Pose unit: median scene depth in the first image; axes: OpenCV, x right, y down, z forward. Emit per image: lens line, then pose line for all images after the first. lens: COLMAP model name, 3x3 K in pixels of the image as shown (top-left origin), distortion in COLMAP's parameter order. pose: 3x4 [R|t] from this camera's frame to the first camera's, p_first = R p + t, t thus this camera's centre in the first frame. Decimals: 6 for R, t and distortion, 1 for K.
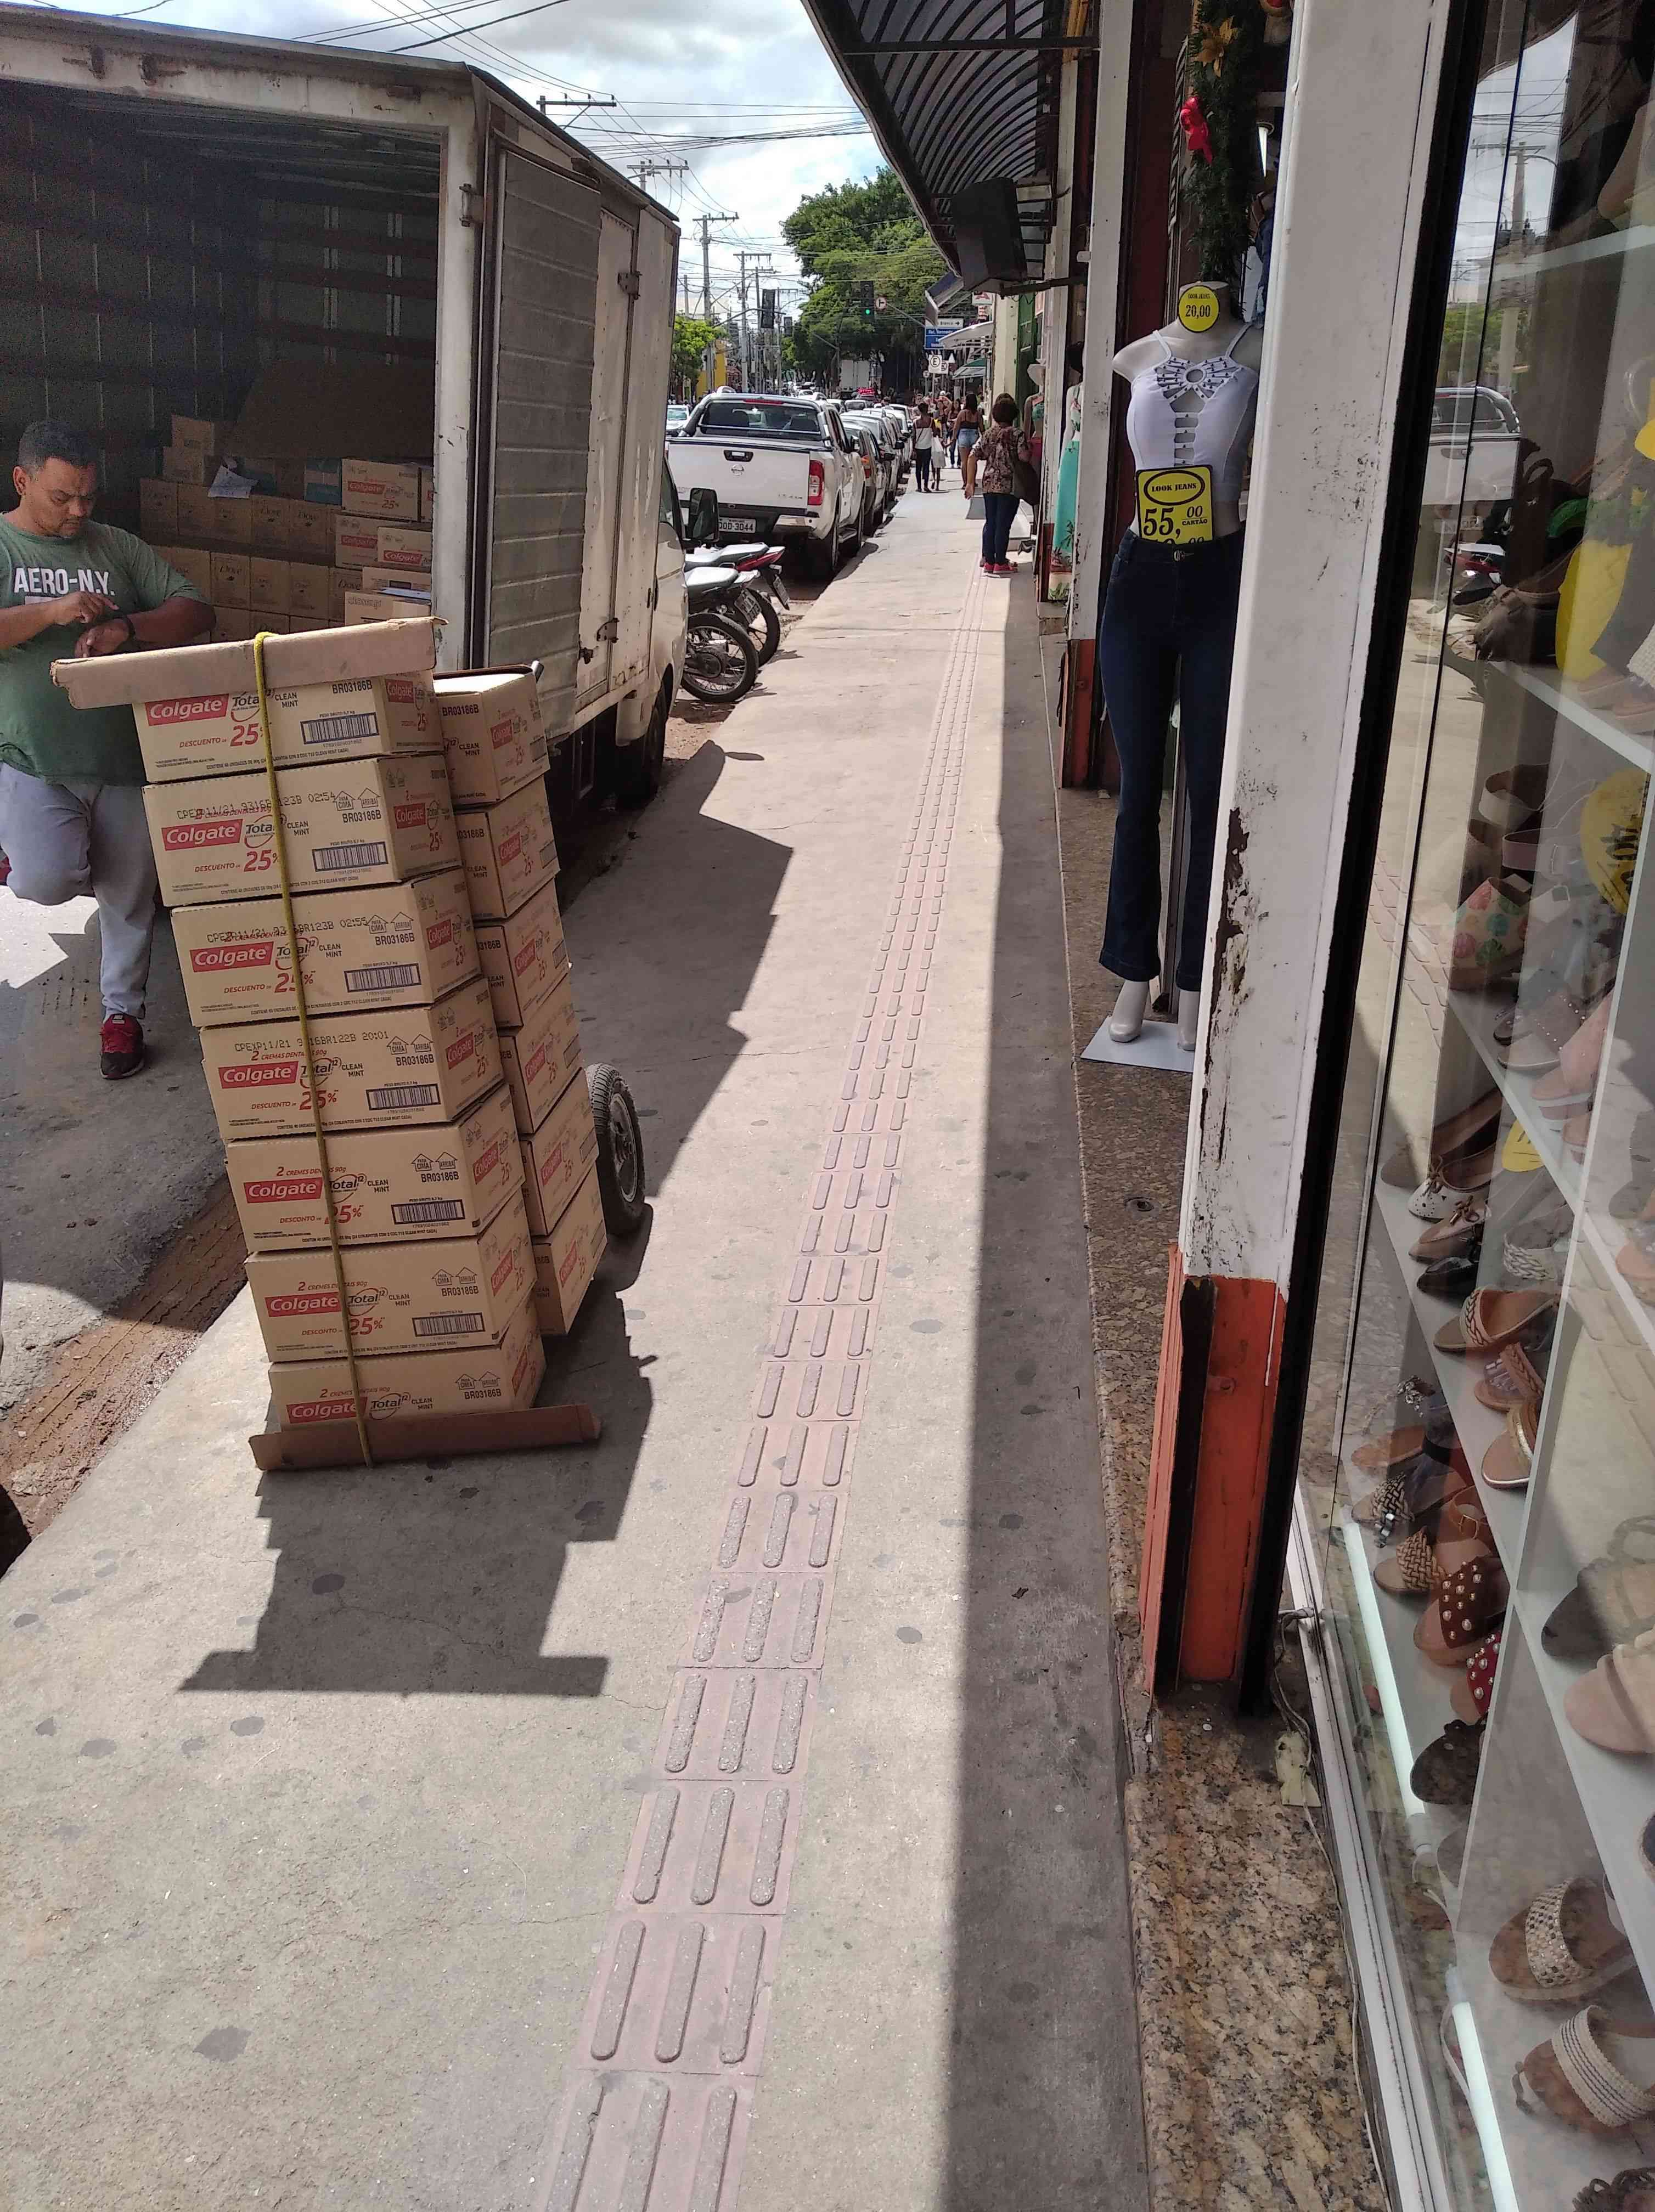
lens RADIAL K [[1666.7, 0, 937.6], [0, 1666.7, 957.4], [0, 0, 1]] dist [0.041811, -0.063438]
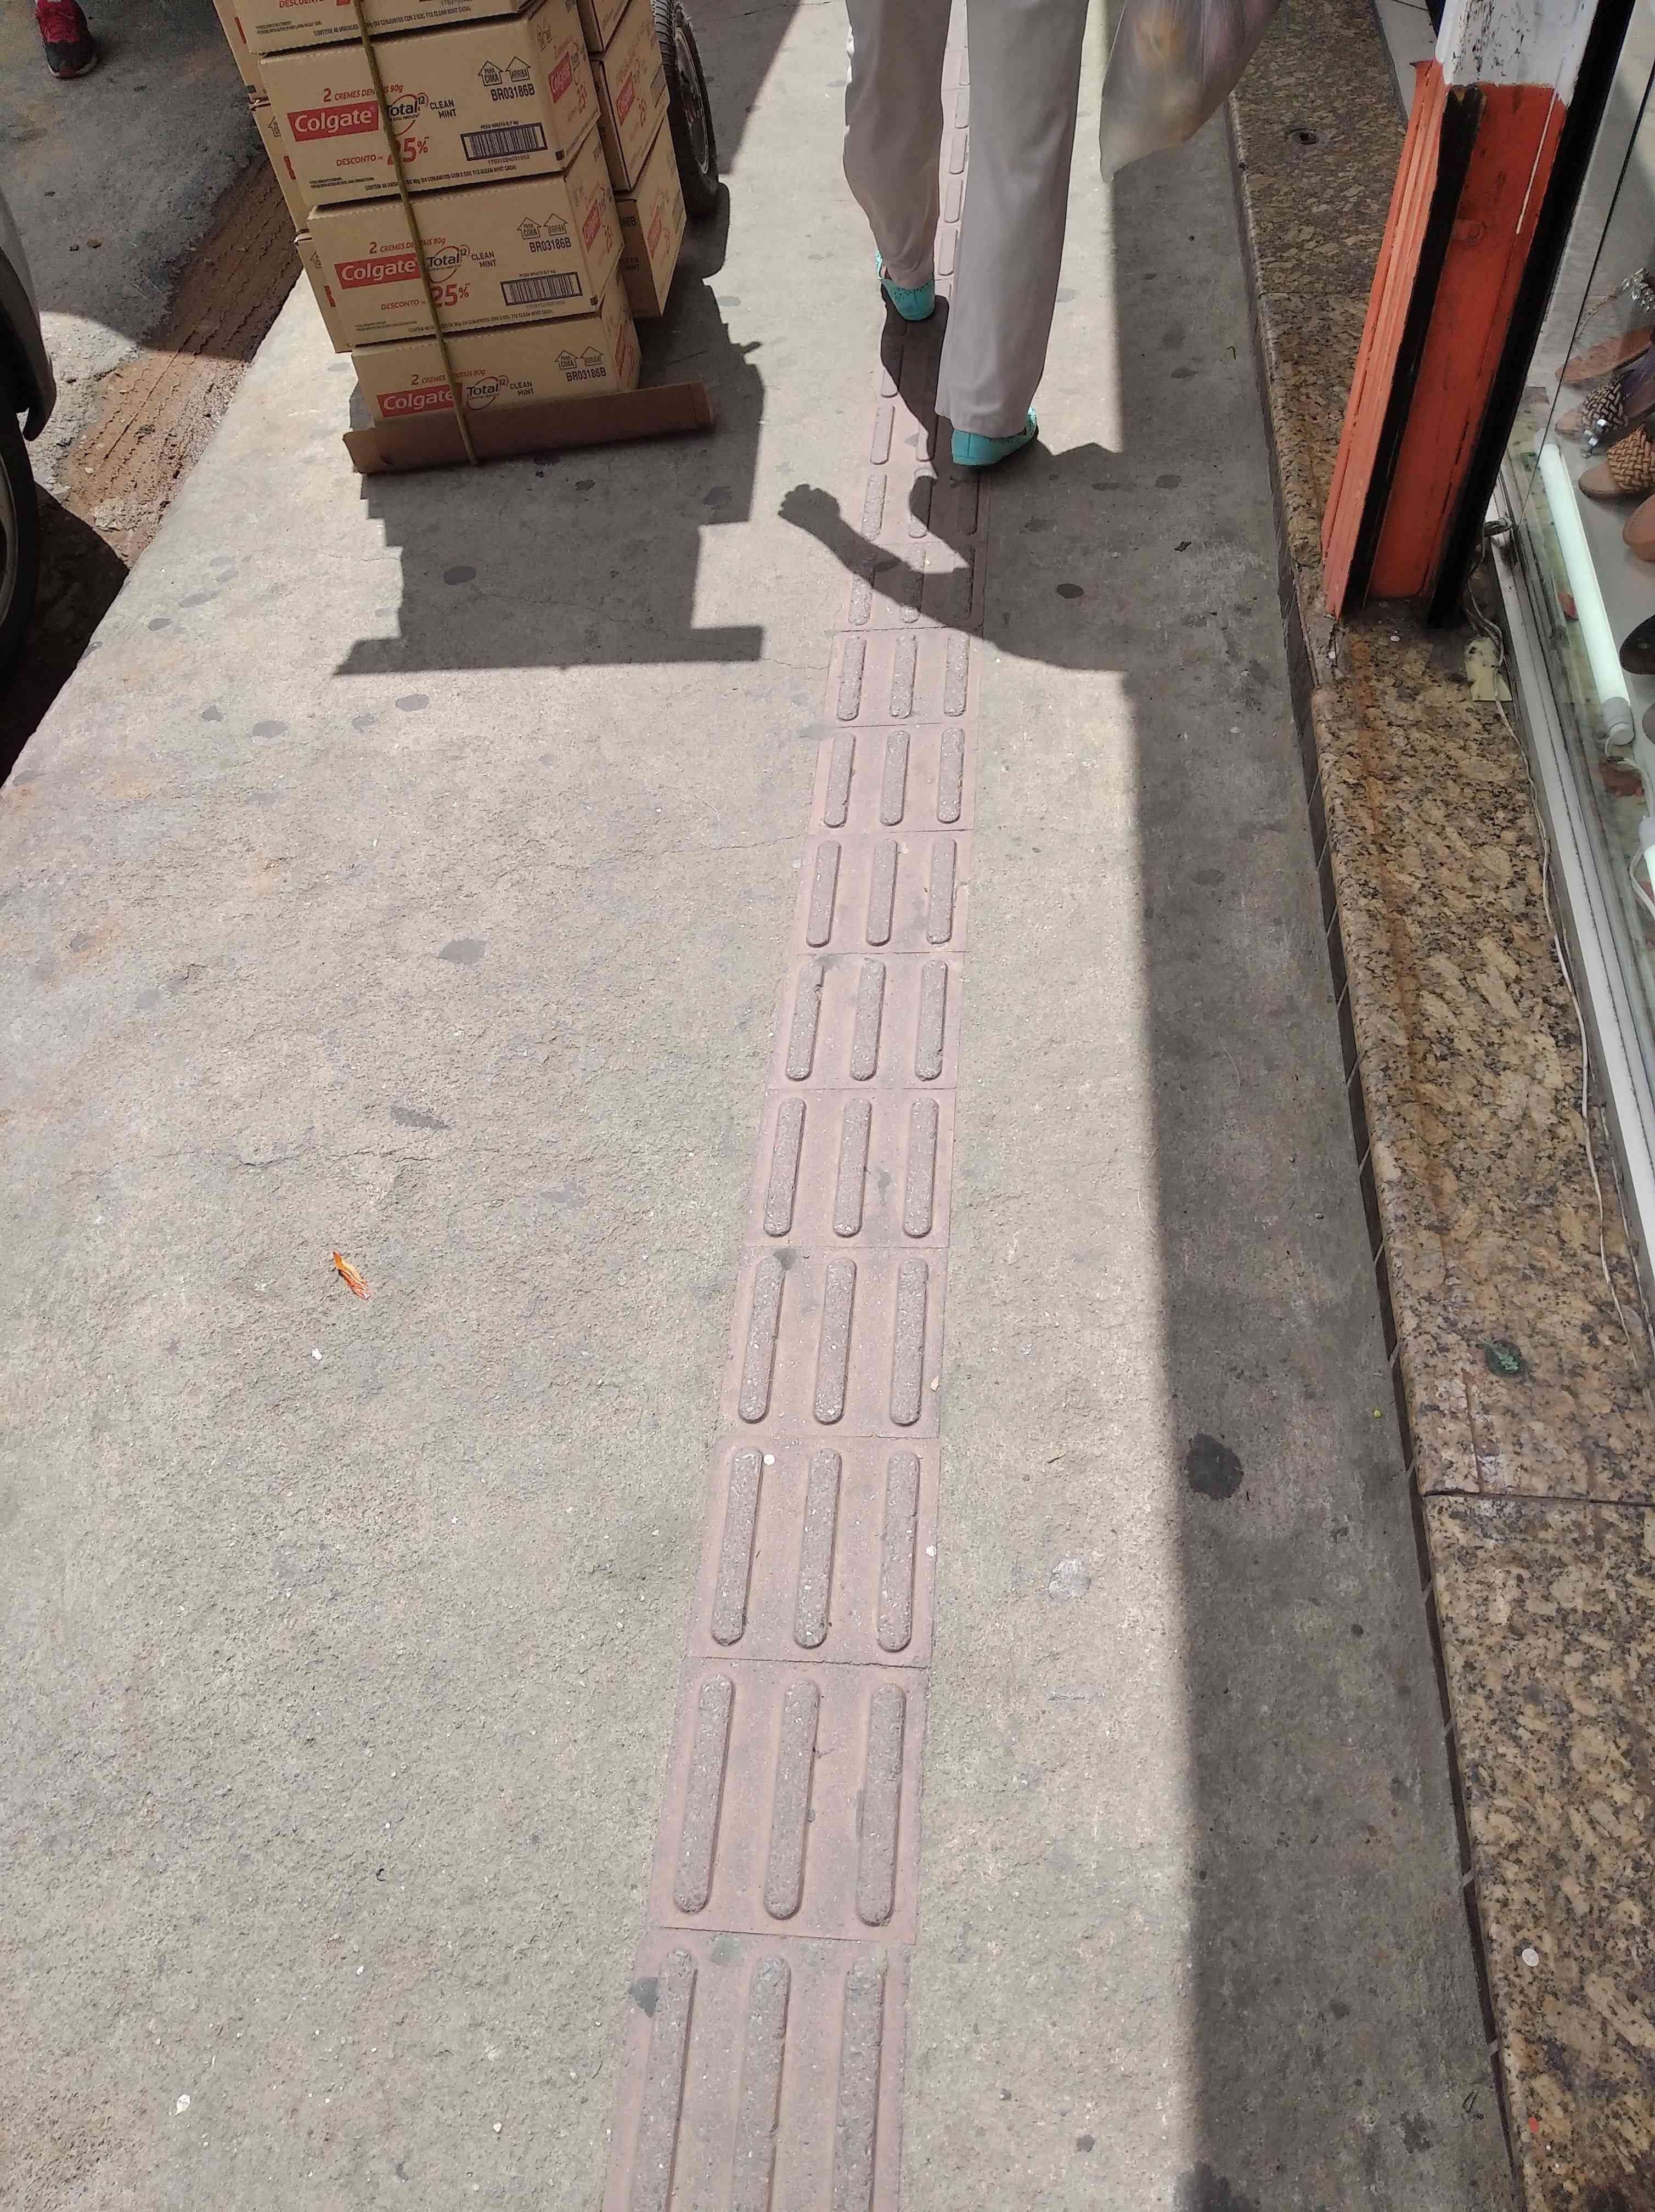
lens RADIAL K [[1666.7, 0, 828.0], [0, 1666.7, 1087.9], [0, 0, 1]] dist [0.041811, -0.063438]
pose [[0.999083, -0.037256, -0.021076, -0.152121], [0.042783, 0.884666, 0.464258, 0.209688], [0.001349, -0.464734, 0.885449, 0.006985]]
